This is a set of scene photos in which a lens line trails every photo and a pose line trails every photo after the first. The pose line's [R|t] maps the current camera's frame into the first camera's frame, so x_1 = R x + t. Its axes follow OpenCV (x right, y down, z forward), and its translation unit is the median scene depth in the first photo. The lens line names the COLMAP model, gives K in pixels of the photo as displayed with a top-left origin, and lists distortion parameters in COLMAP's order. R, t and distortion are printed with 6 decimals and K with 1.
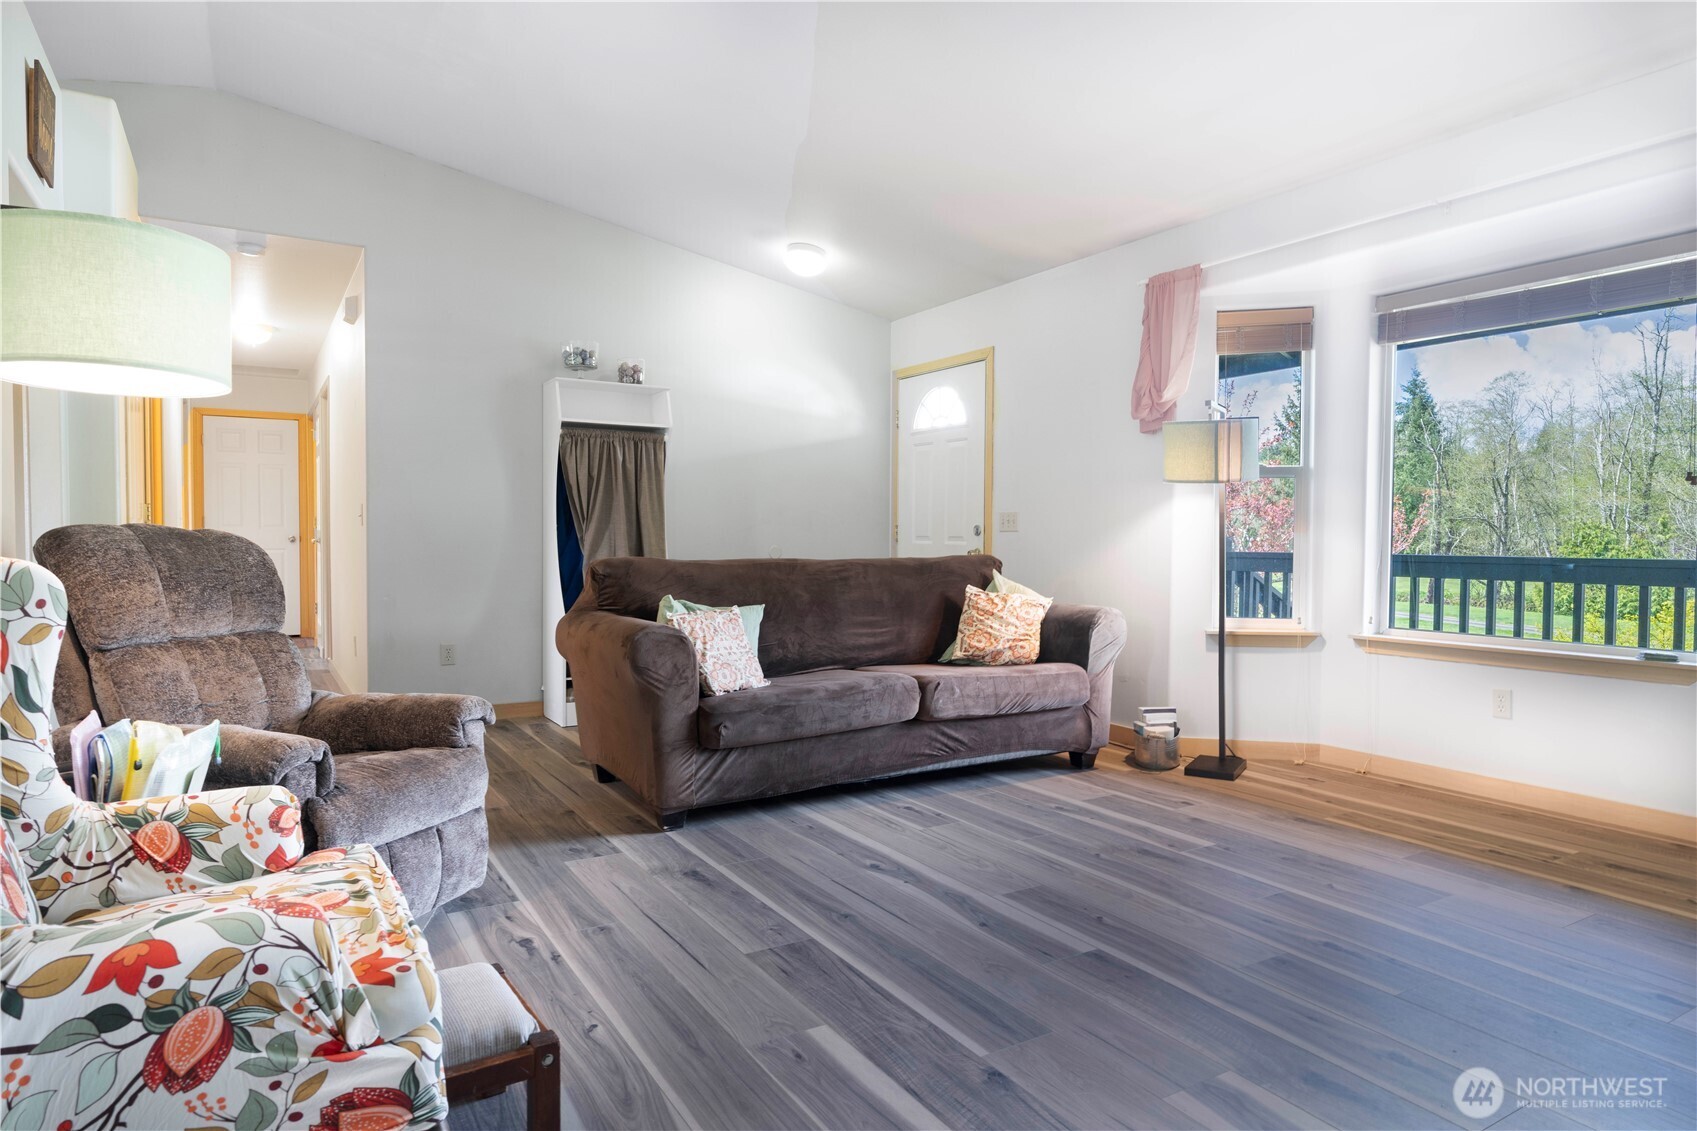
lens RADIAL K [[1012.0, 0, 848.5], [0, 1012.0, 565.5], [0, 0, 1]] dist [-0.006016, -0.000816]
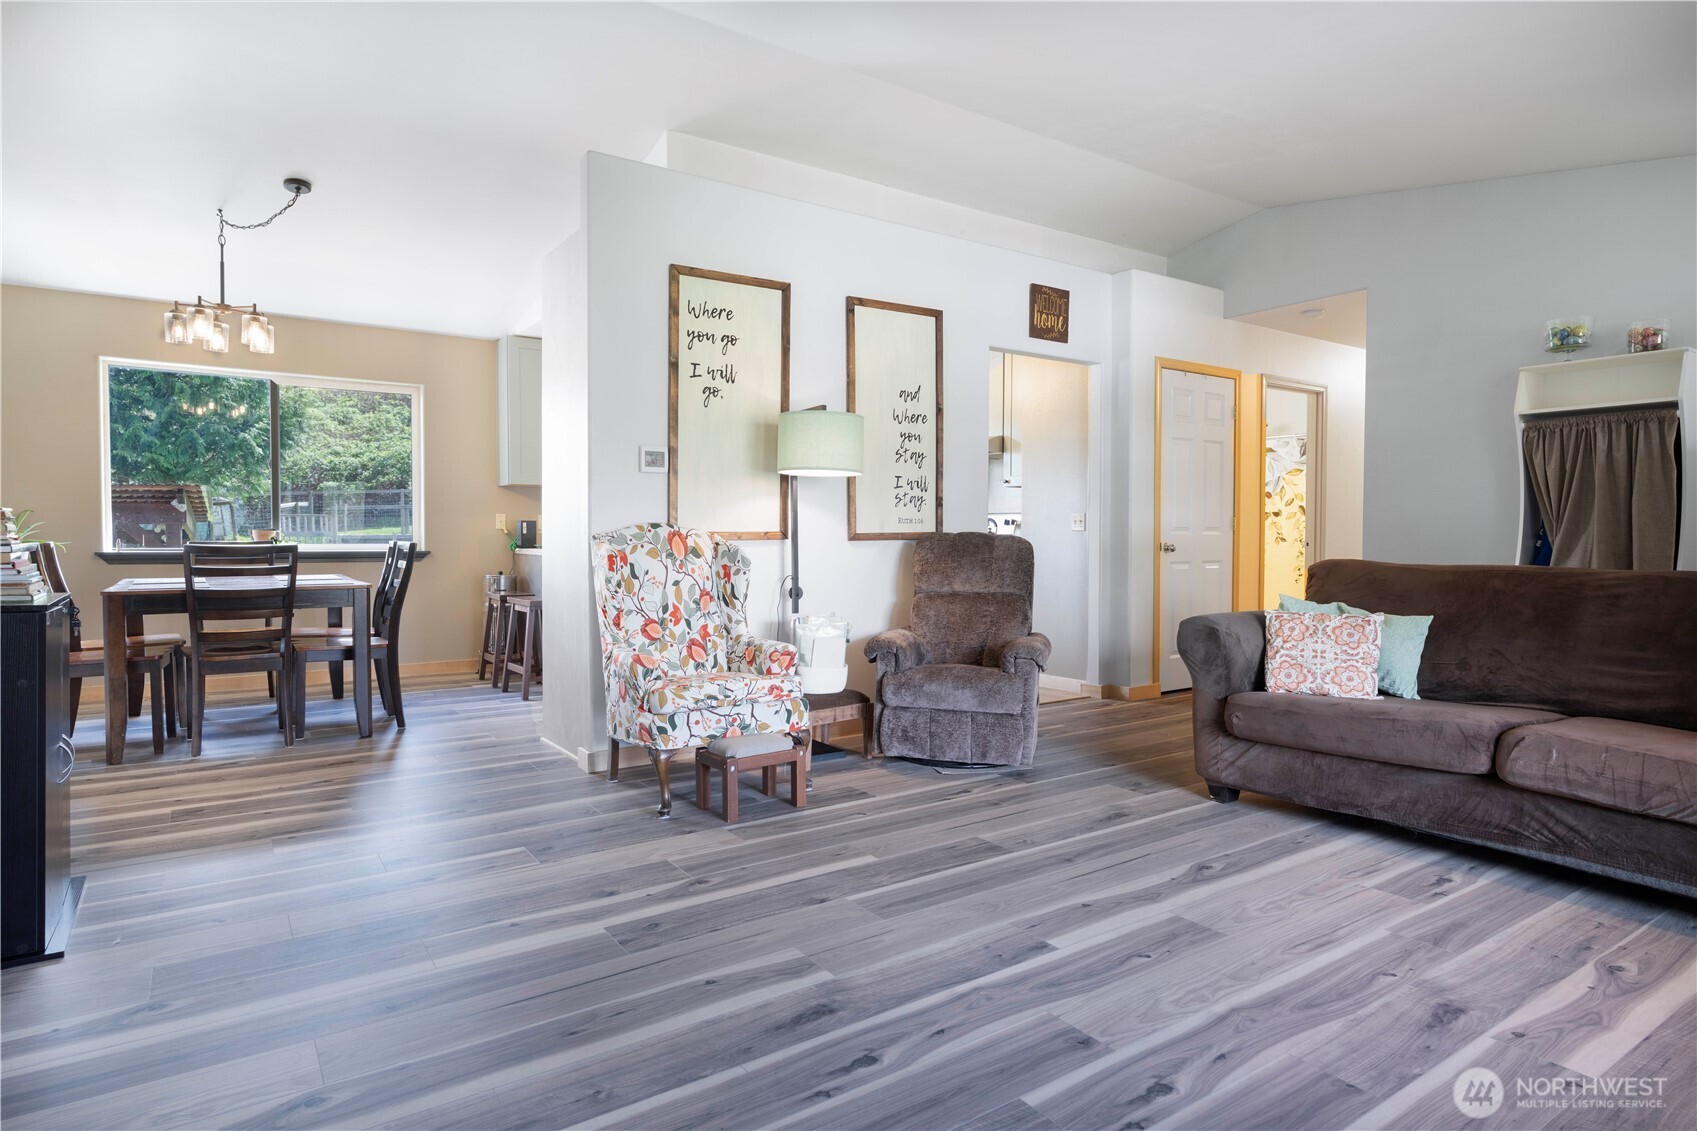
lens RADIAL K [[918.9, 0, 823.2], [0, 918.9, 563.8], [0, 0, 1]] dist [-0.001983, 0.000023]
pose [[0.044441, 0.027284, -0.998639, 0.874125], [-0.030884, 0.999187, 0.025924, -0.014359], [0.998535, 0.029690, 0.045248, 0.548625]]
